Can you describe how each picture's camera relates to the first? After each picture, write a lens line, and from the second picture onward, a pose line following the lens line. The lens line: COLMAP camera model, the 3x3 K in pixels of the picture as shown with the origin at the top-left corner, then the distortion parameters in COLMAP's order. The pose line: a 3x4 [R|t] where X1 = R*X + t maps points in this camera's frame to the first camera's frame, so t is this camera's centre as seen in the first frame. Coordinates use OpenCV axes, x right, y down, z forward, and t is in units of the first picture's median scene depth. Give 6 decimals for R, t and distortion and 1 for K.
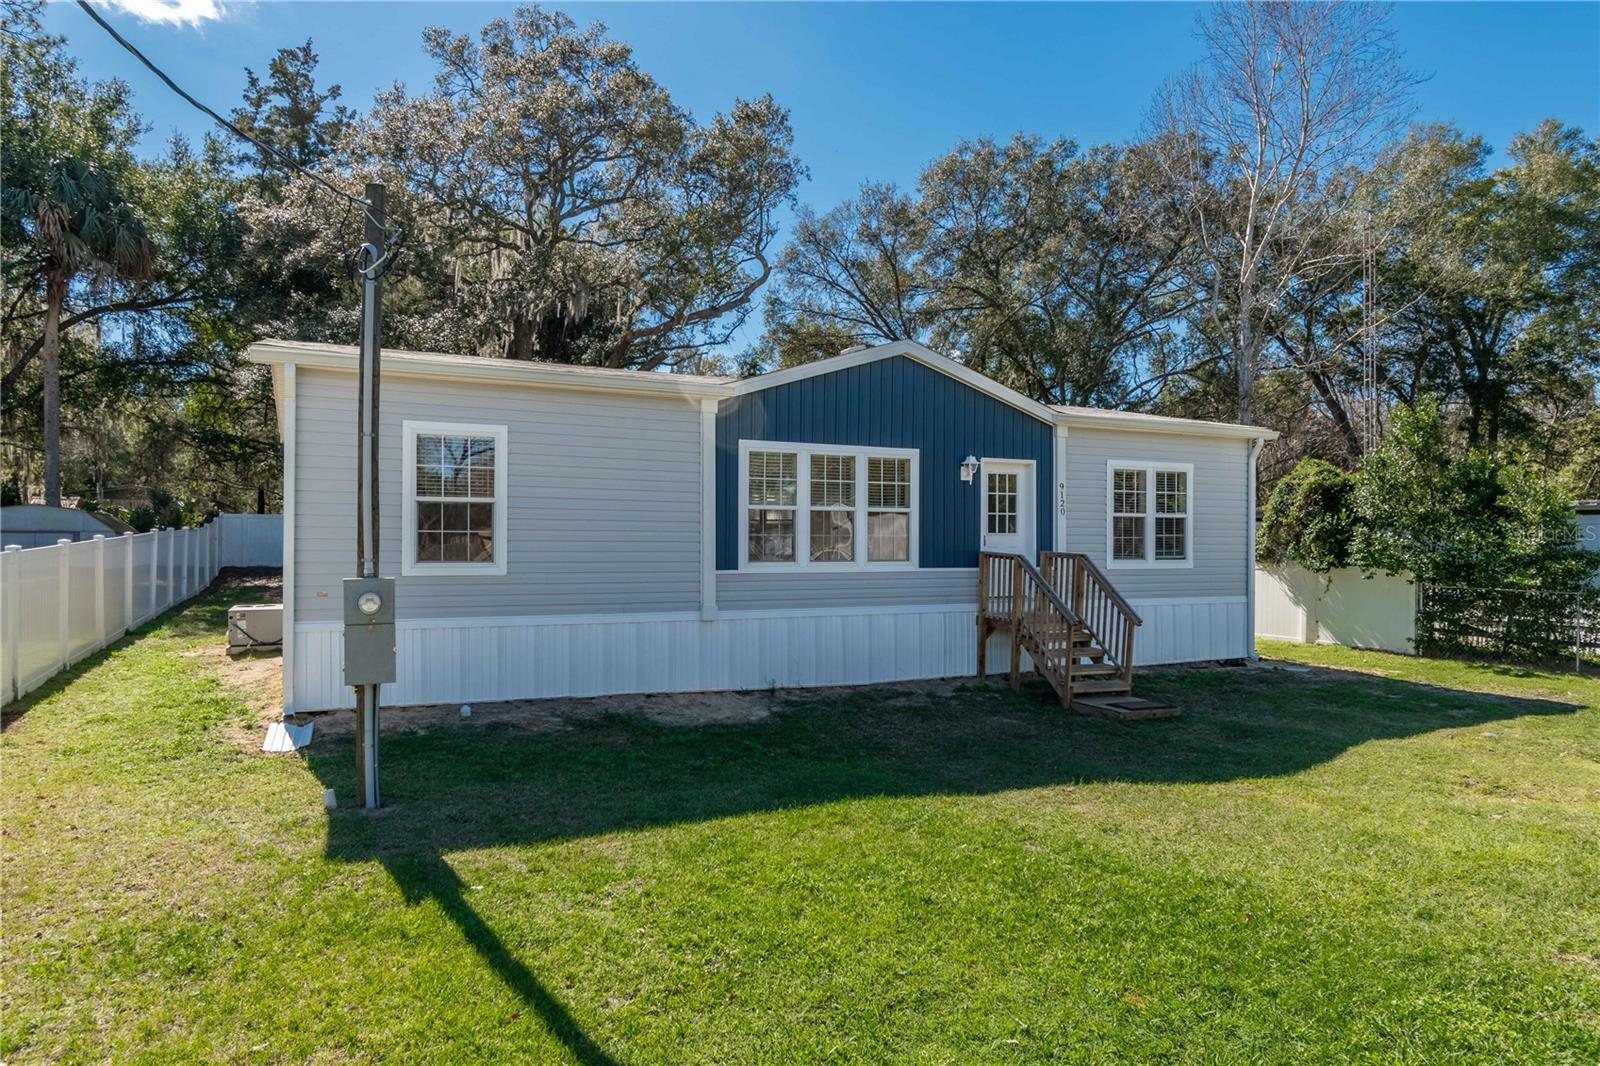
lens RADIAL K [[979.8, 0, 804.8], [0, 979.8, 543.4], [0, 0, 1]] dist [-0.001943, -0.000521]
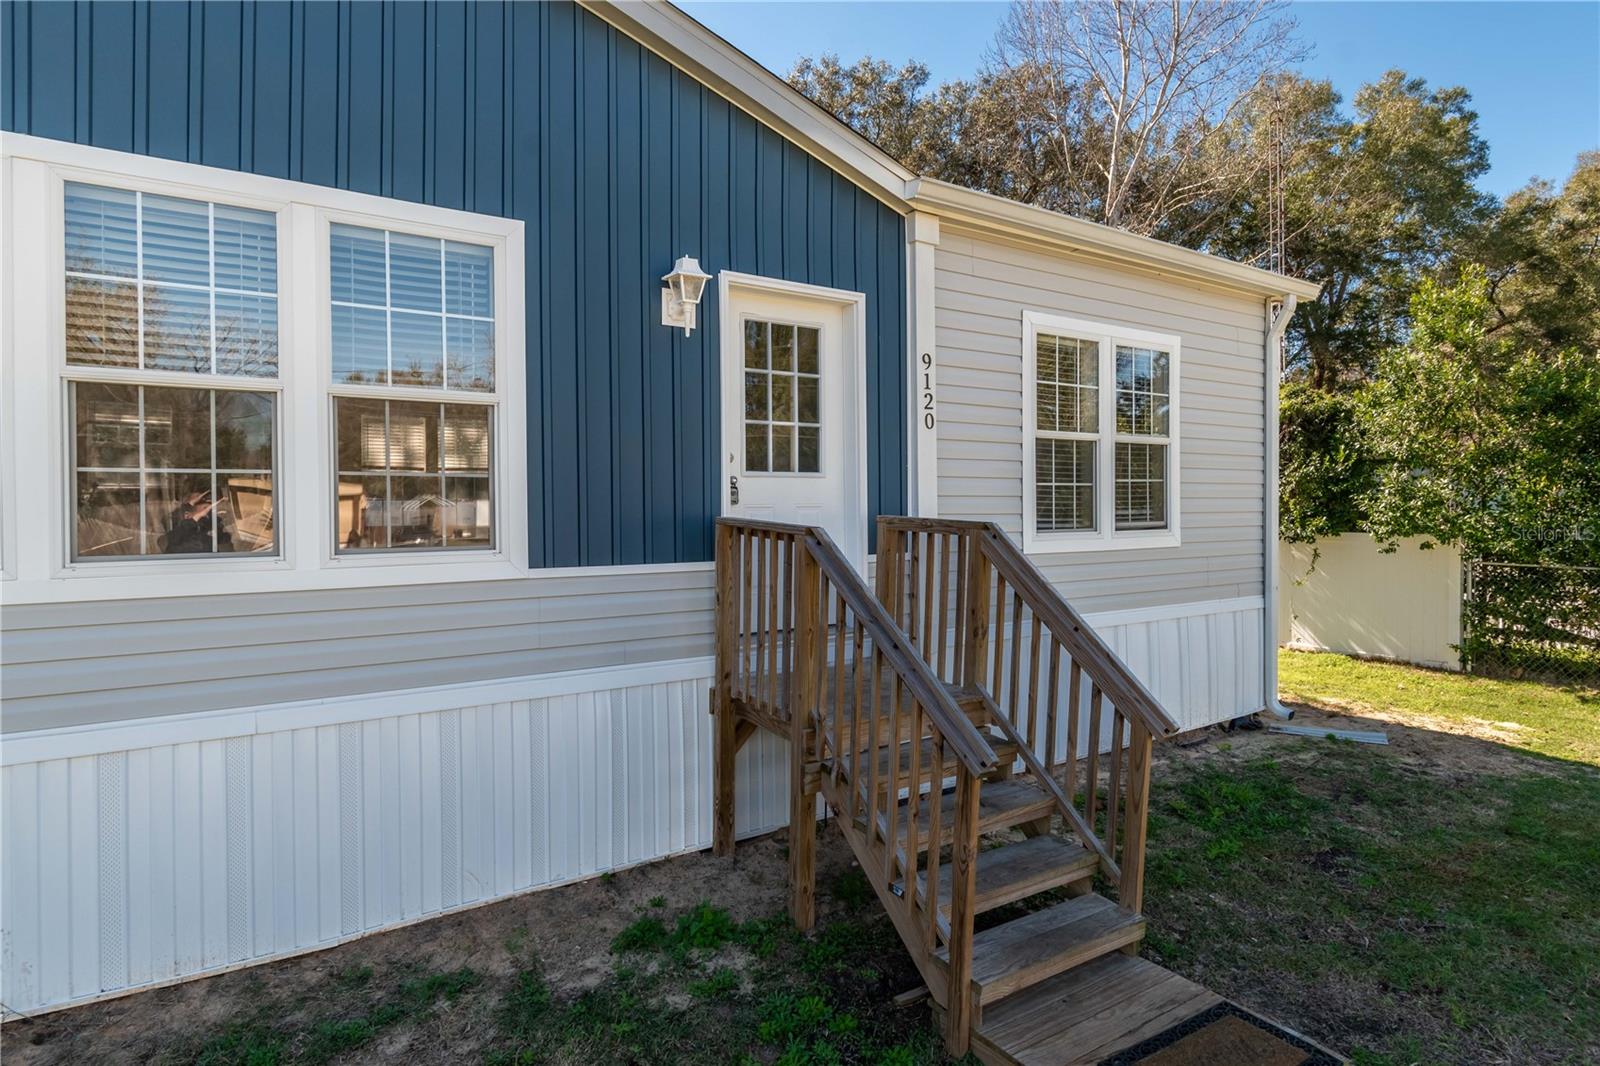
lens RADIAL K [[887.6, 0, 800.0], [0, 887.6, 533.0], [0, 0, 1]] dist [-0.000728, 0.000920]
pose [[0.991493, -0.013848, 0.129420, 0.145683], [0.010419, 0.999578, 0.027133, 0.004299], [-0.129741, -0.025553, 0.991219, 0.578076]]
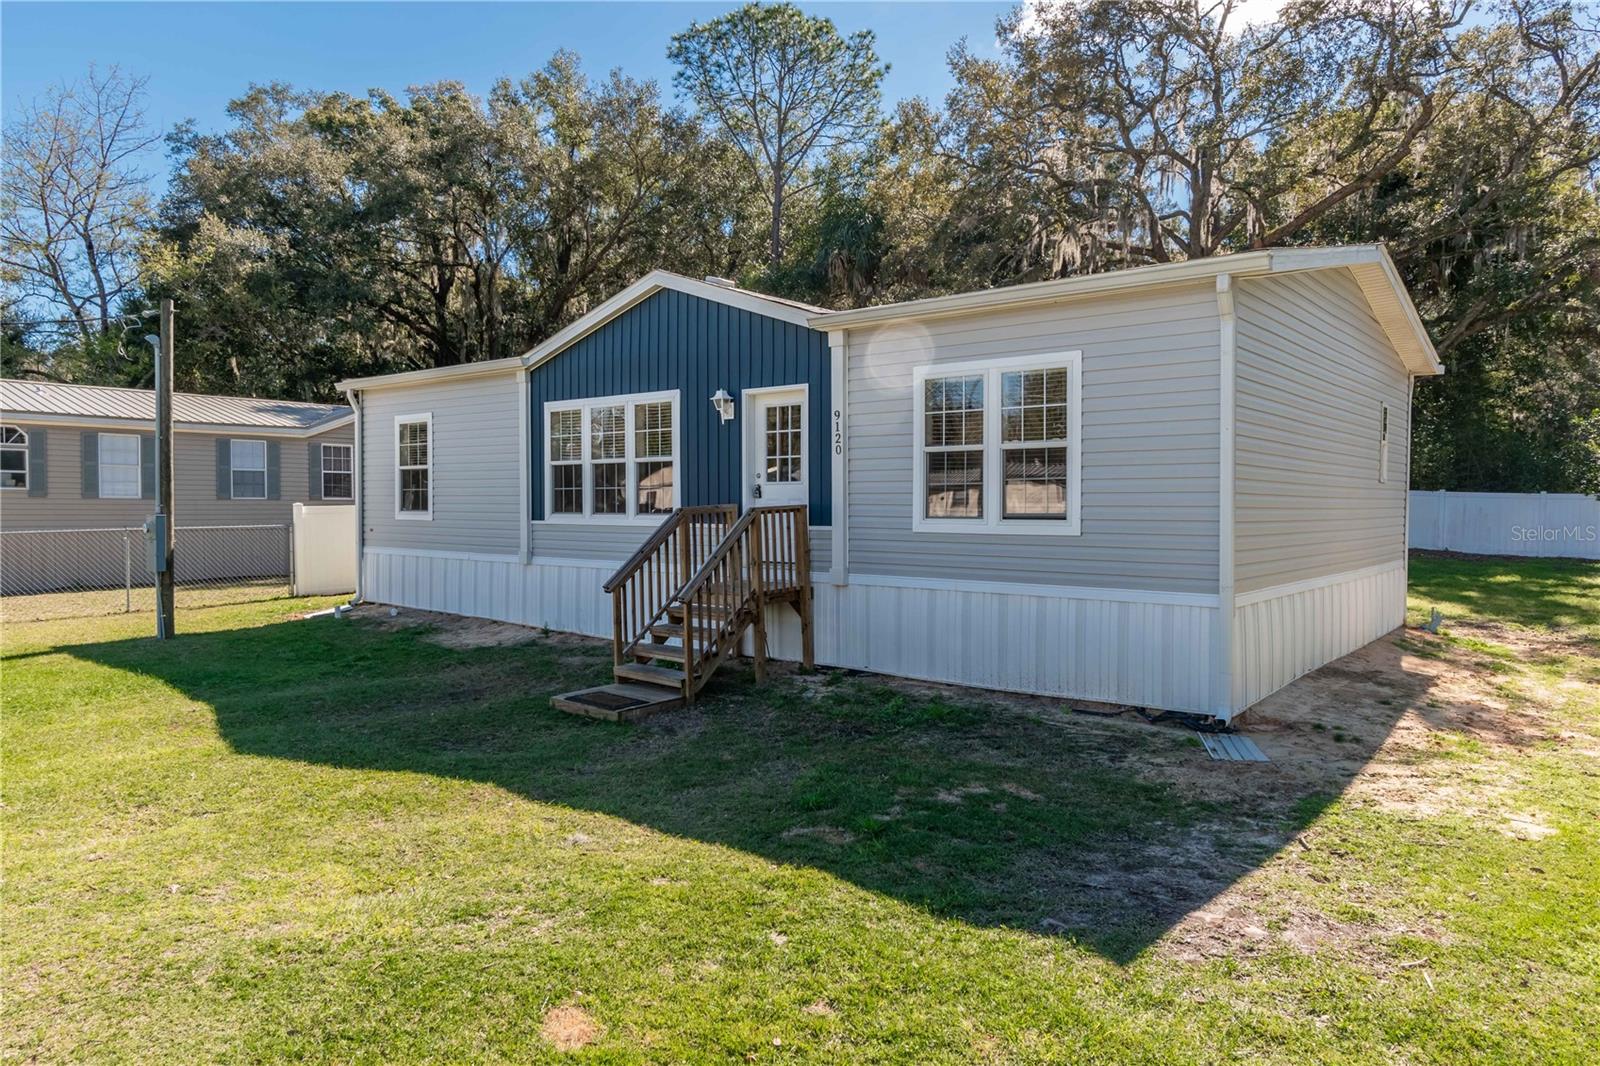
lens RADIAL K [[1046.9, 0, 823.1], [0, 1046.9, 532.3], [0, 0, 1]] dist [-0.002342, -0.000102]
pose [[0.419681, 0.022067, -0.907403, 0.887178], [0.000909, 0.999694, 0.024731, 0.008624], [0.907671, -0.011205, 0.419532, 0.612309]]
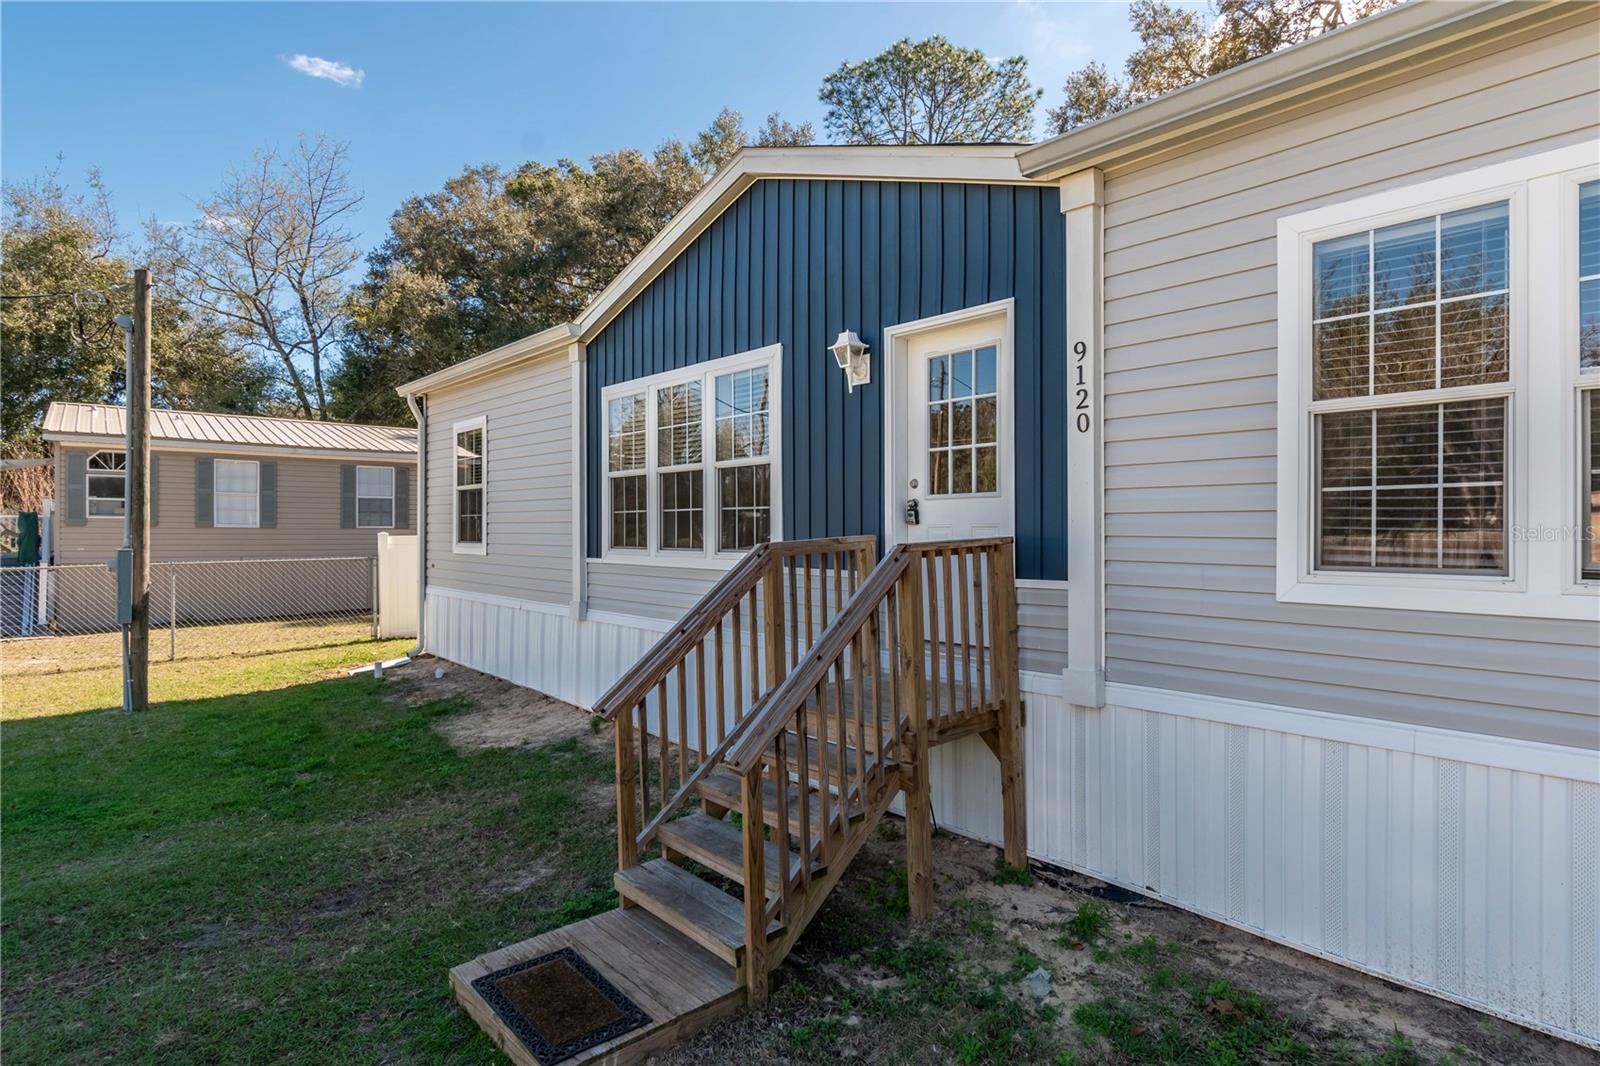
lens RADIAL K [[887.6, 0, 800.0], [0, 887.6, 533.0], [0, 0, 1]] dist [-0.000728, 0.000920]
pose [[0.246702, 0.000302, -0.969091, 0.500938], [0.003678, 0.999992, 0.001248, 0.005311], [0.969084, -0.003872, 0.246699, 0.760460]]
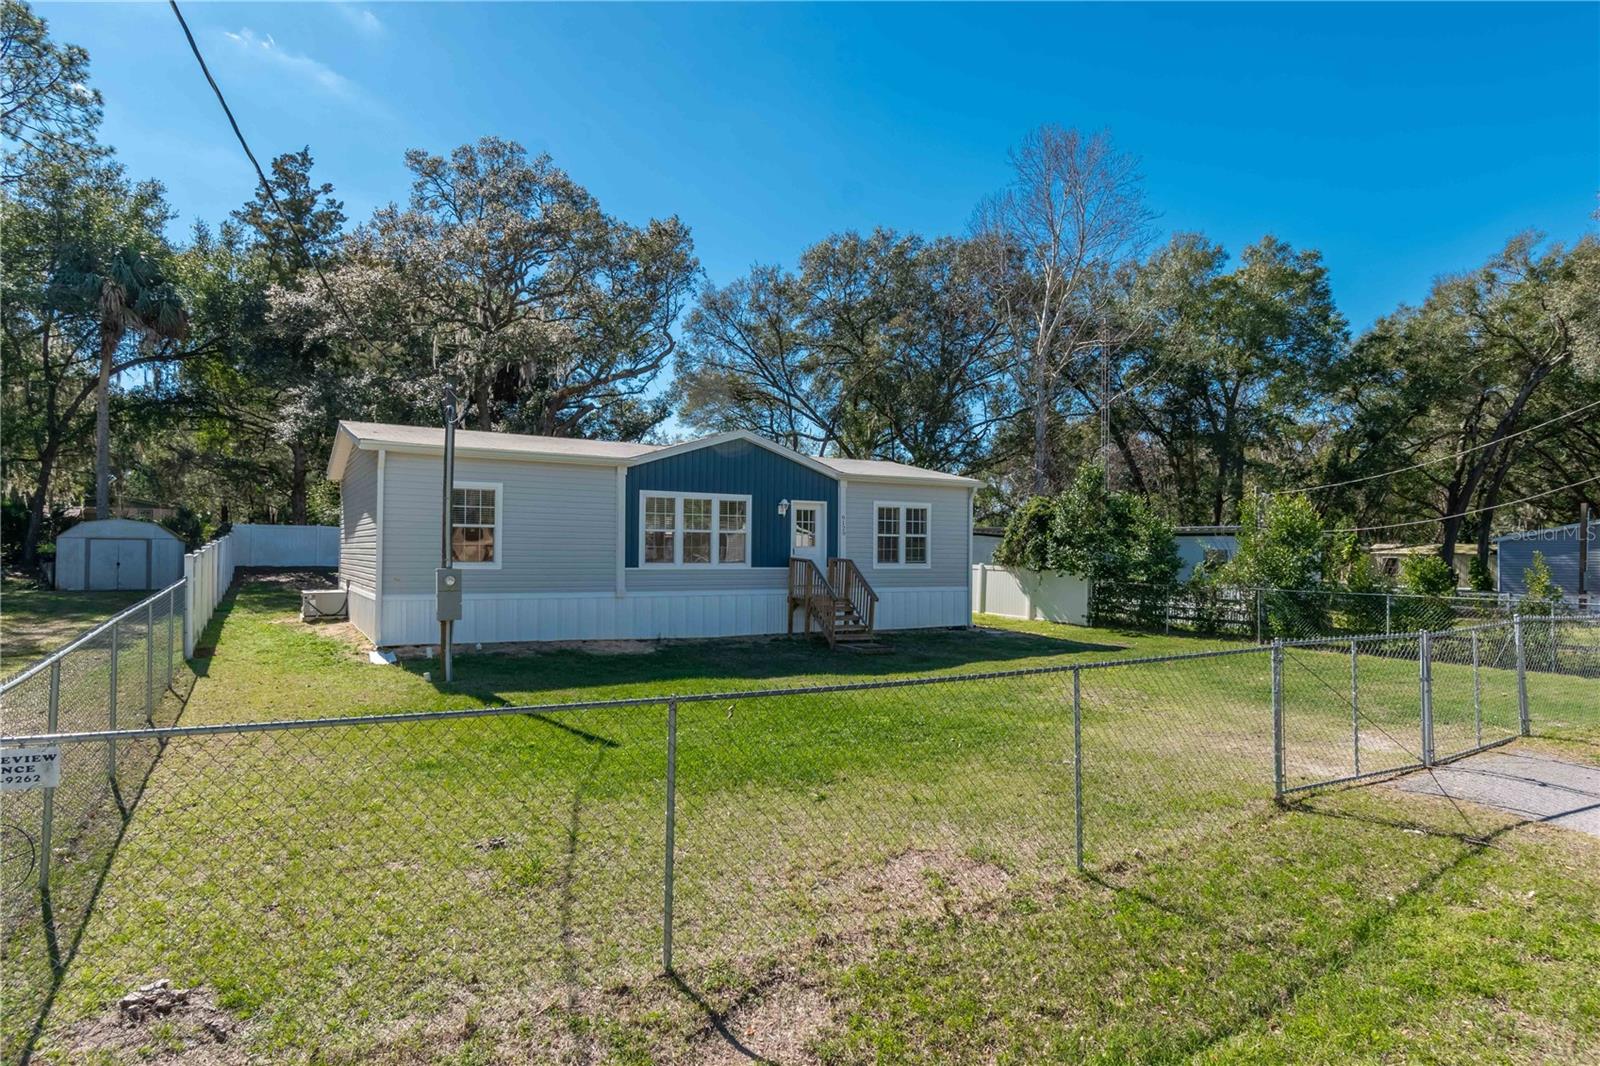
lens RADIAL K [[887.6, 0, 800.0], [0, 887.6, 533.0], [0, 0, 1]] dist [-0.000728, 0.000920]
pose [[0.995761, 0.007997, 0.091626, 0.052094], [-0.006240, 0.999791, -0.019446, -0.003320], [-0.091762, 0.018792, 0.995604, -0.419661]]
